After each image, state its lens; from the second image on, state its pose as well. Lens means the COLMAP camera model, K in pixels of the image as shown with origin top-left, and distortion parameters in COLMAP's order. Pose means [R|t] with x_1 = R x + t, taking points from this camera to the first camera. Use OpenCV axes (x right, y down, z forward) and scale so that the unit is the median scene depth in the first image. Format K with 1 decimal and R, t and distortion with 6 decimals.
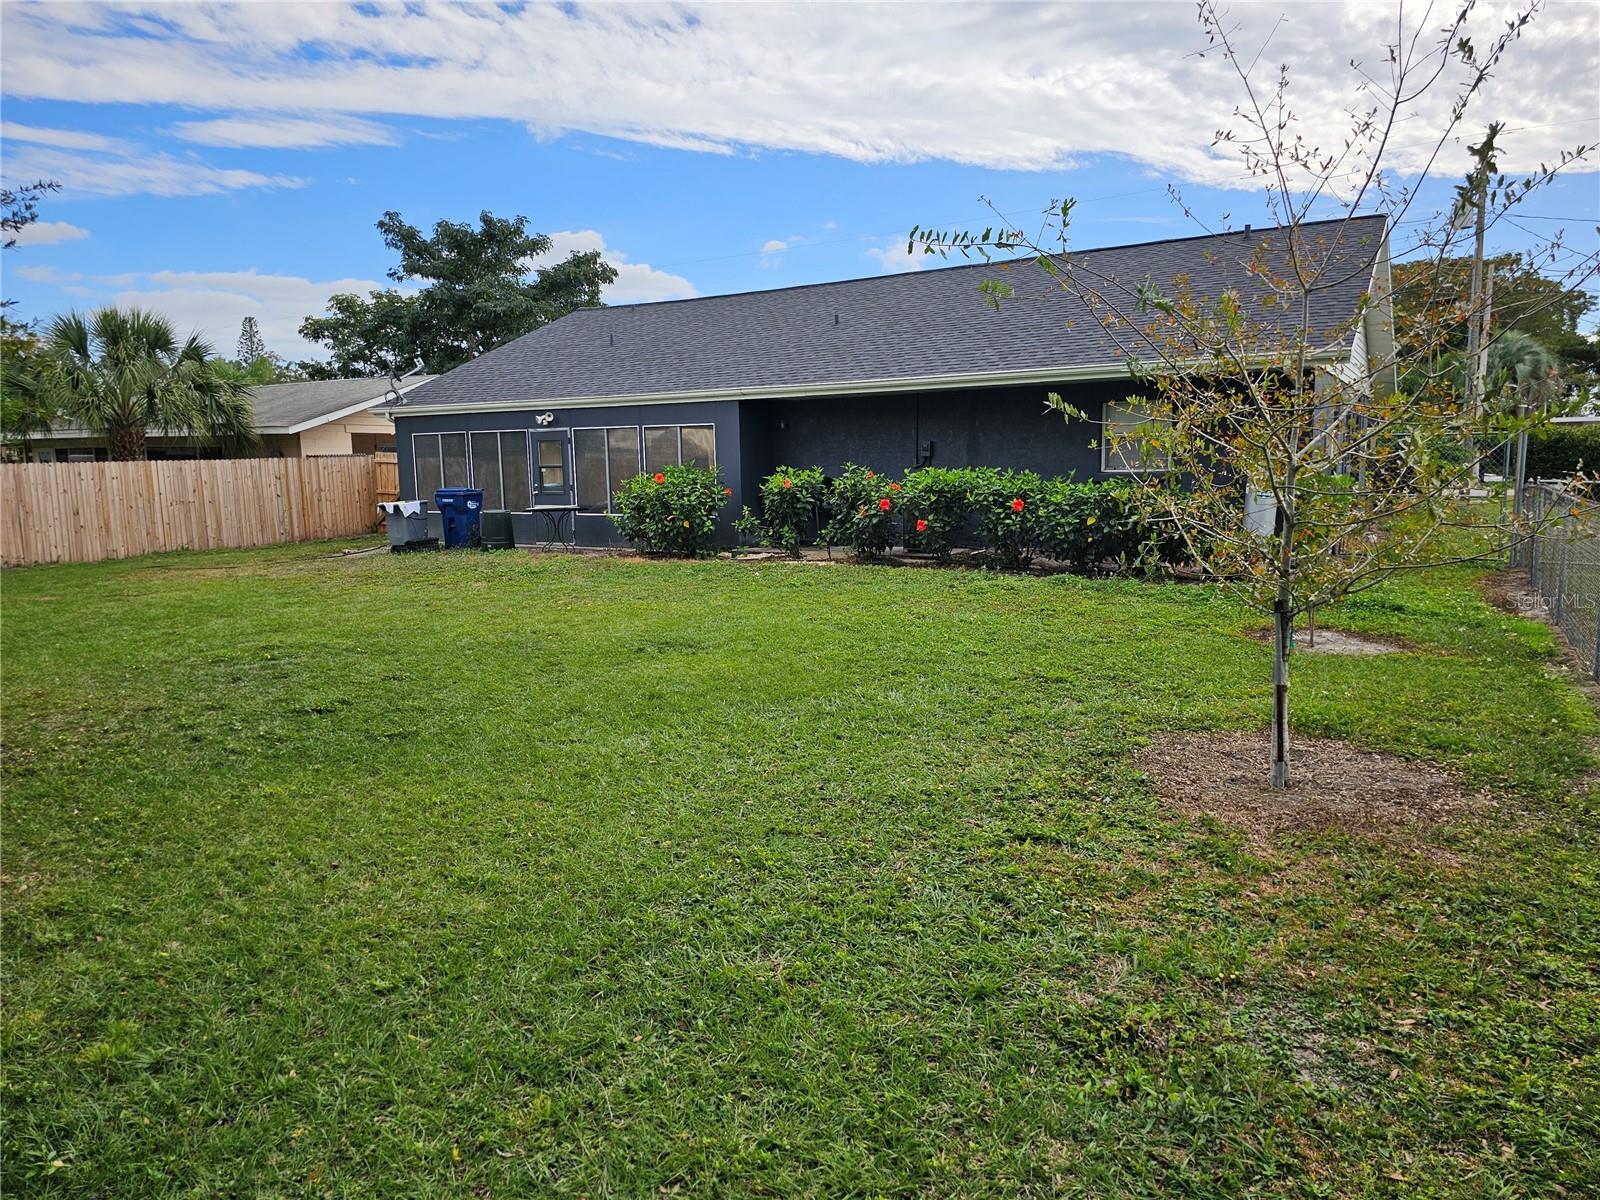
lens RADIAL K [[1081.7, 0, 803.1], [0, 1081.7, 583.9], [0, 0, 1]] dist [0.070046, -0.060360]
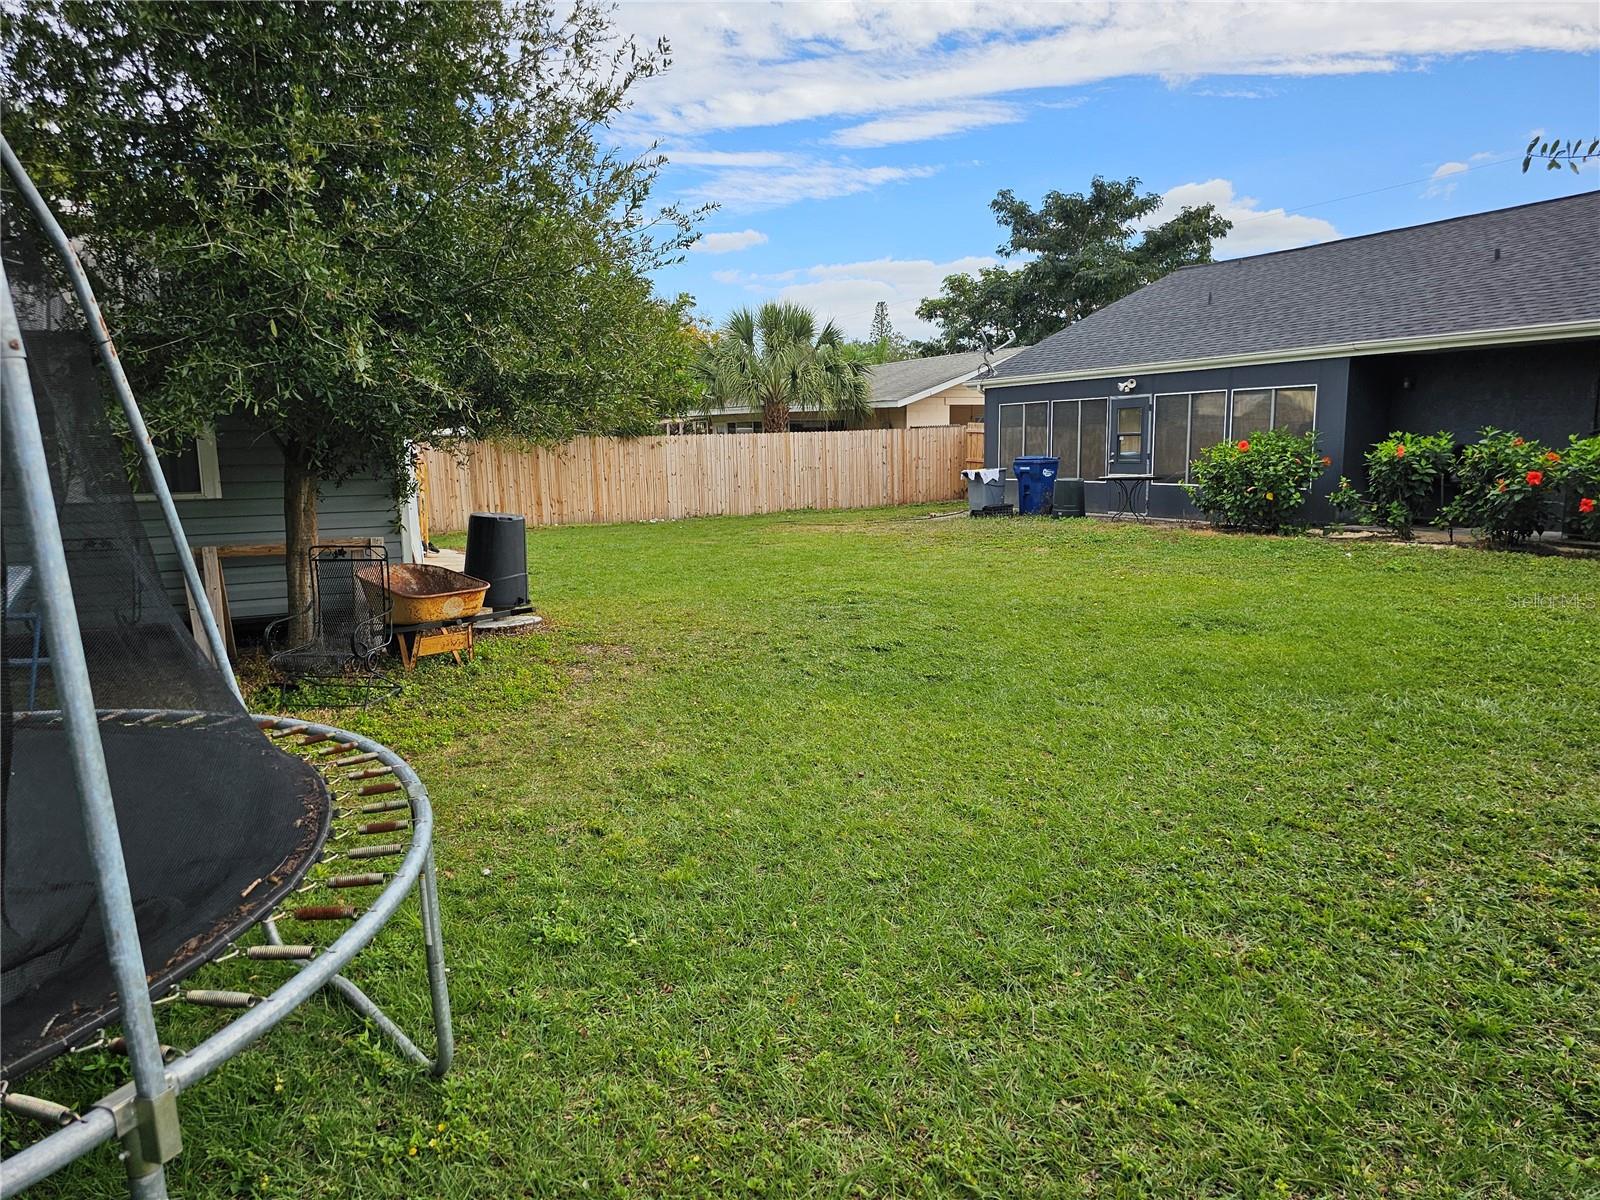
lens RADIAL K [[1074.7, 0, 782.9], [0, 1074.7, 615.0], [0, 0, 1]] dist [0.076743, -0.072682]
pose [[0.852378, 0.087119, -0.515617, 0.024470], [-0.058139, 0.995700, 0.072123, 0.002236], [0.519683, -0.031499, 0.853778, -0.006969]]
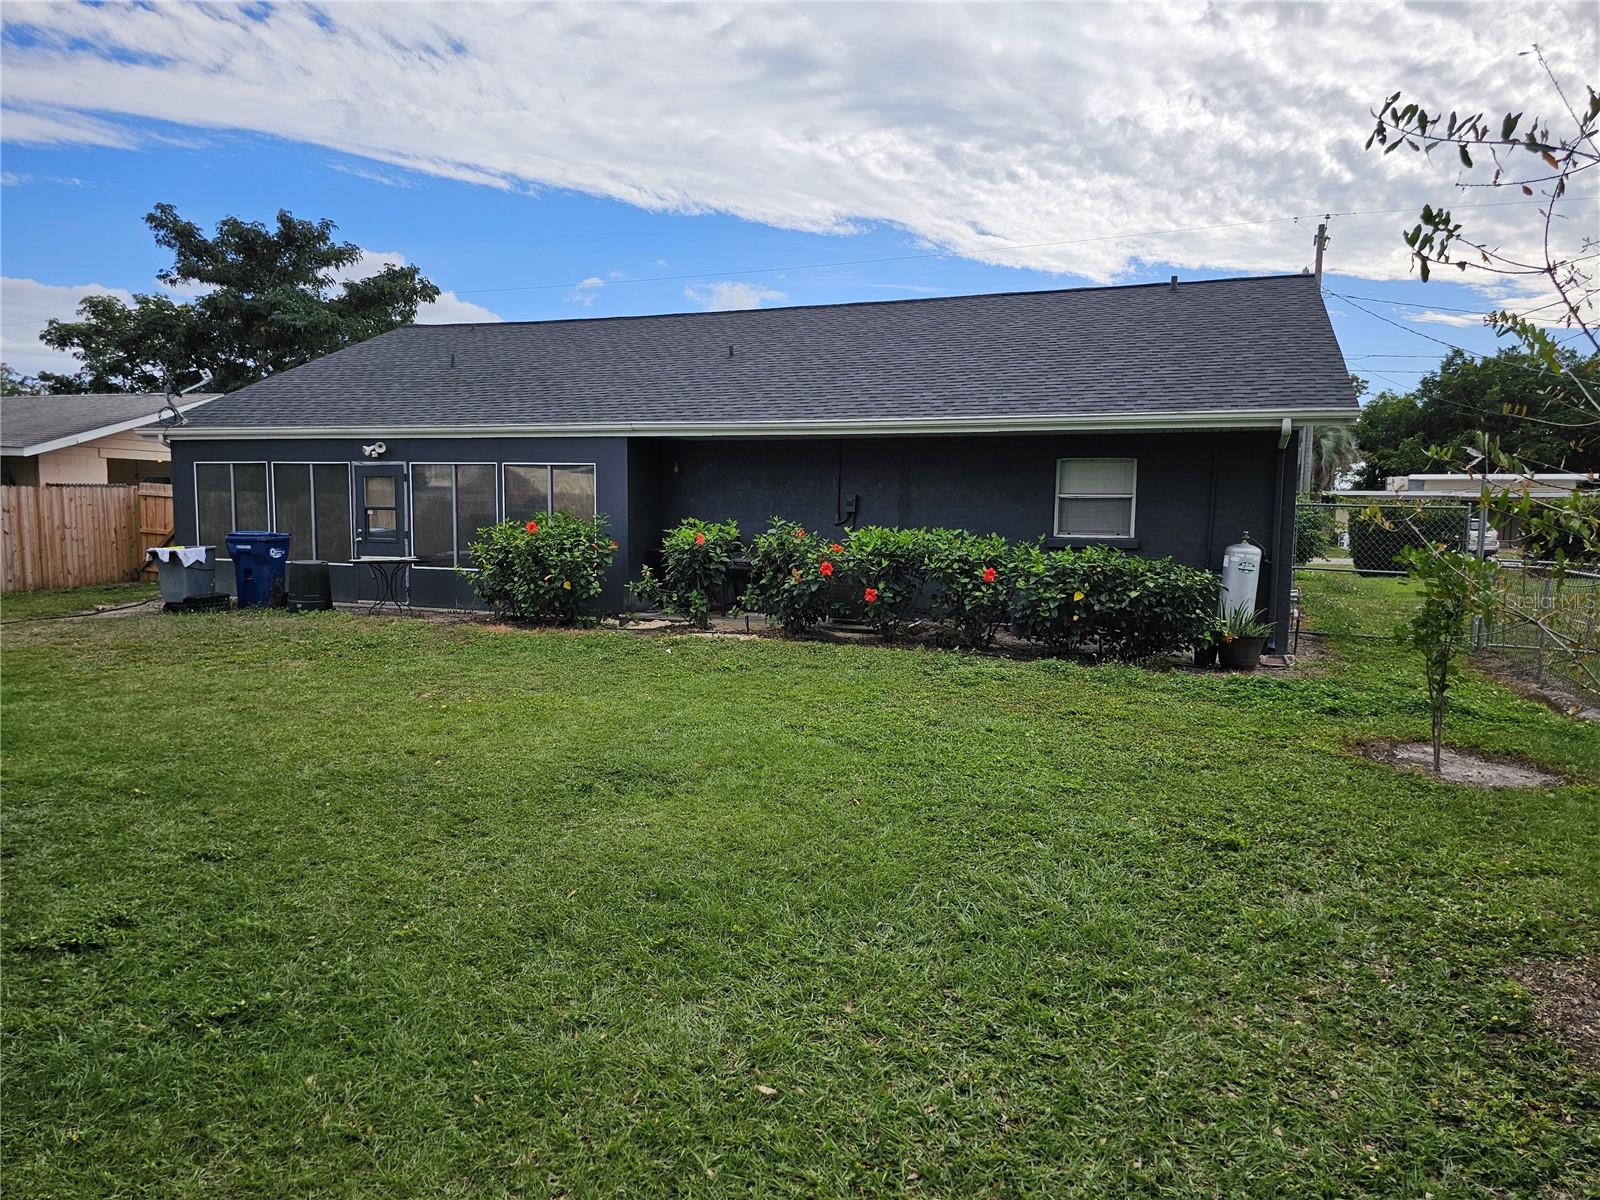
lens RADIAL K [[1061.5, 0, 800.0], [0, 1061.5, 600.0], [0, 0, 1]] dist [0.039405, -0.031618]
pose [[0.981675, 0.015265, 0.189952, -0.085460], [-0.010348, 0.999586, -0.026850, -0.024087], [-0.190283, 0.024393, 0.981426, 0.177910]]
